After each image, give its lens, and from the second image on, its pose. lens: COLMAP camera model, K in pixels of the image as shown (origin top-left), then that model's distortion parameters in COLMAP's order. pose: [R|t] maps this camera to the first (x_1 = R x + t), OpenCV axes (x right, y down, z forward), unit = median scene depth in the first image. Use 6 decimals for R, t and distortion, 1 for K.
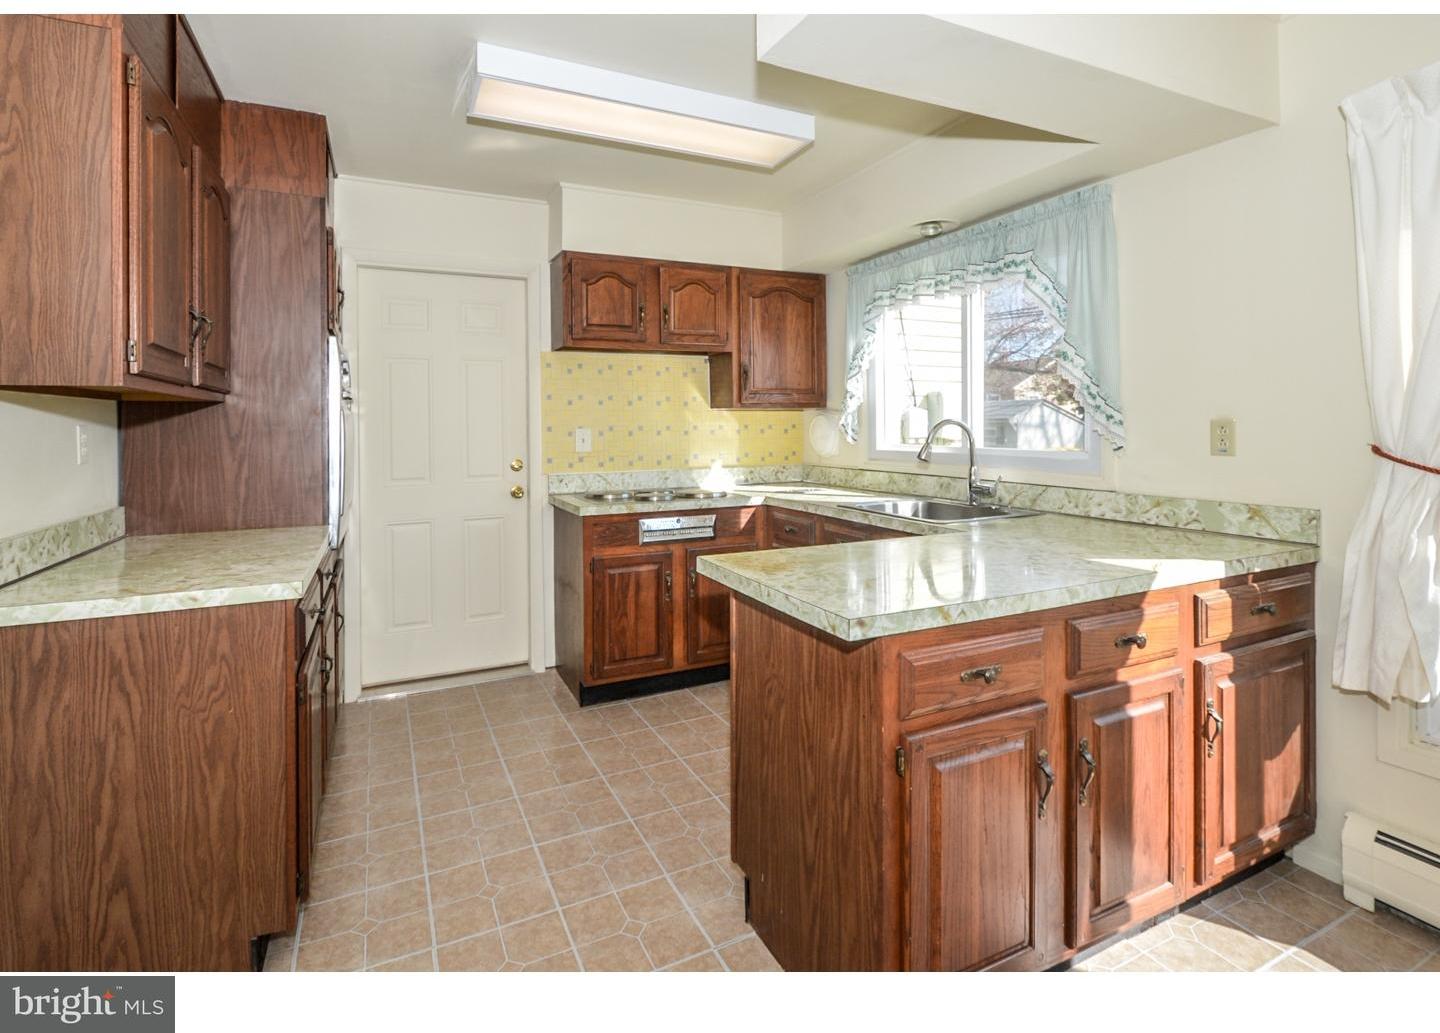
lens RADIAL K [[703.6, 0, 707.5], [0, 703.6, 425.6], [0, 0, 1]] dist [0.001307, -0.004744]
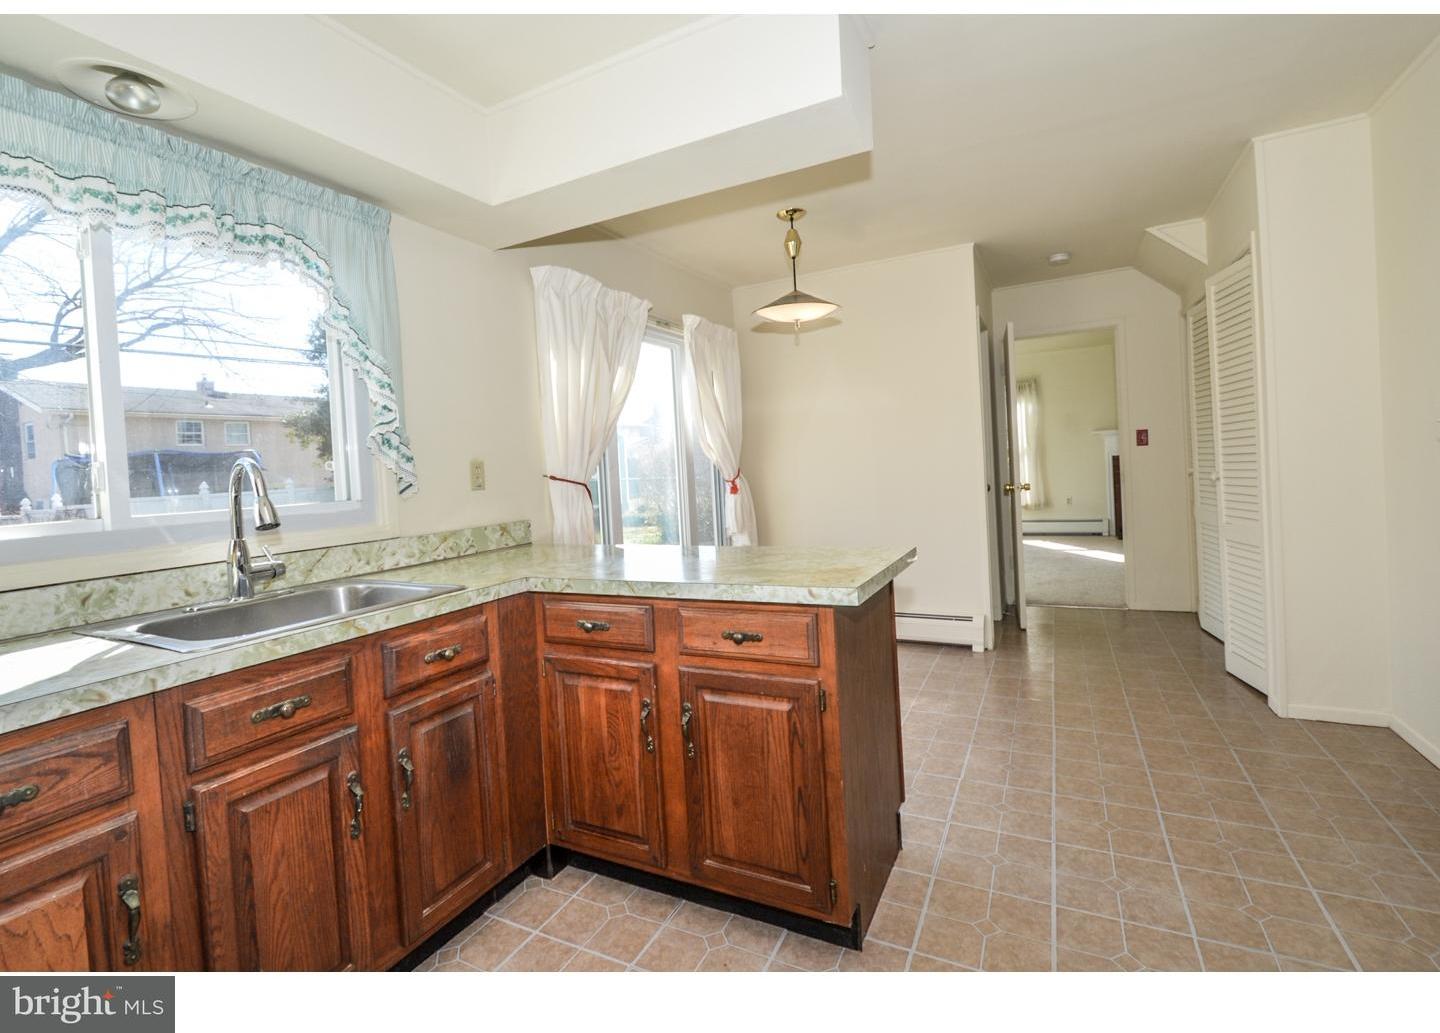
lens RADIAL K [[663.9, 0, 723.9], [0, 663.9, 478.0], [0, 0, 1]] dist [-0.001504, -0.000314]
pose [[-0.613713, 0.027951, 0.789034, -0.428954], [0.063190, 0.997906, 0.013800, 0.029605], [-0.786996, 0.058328, -0.614194, 1.261552]]
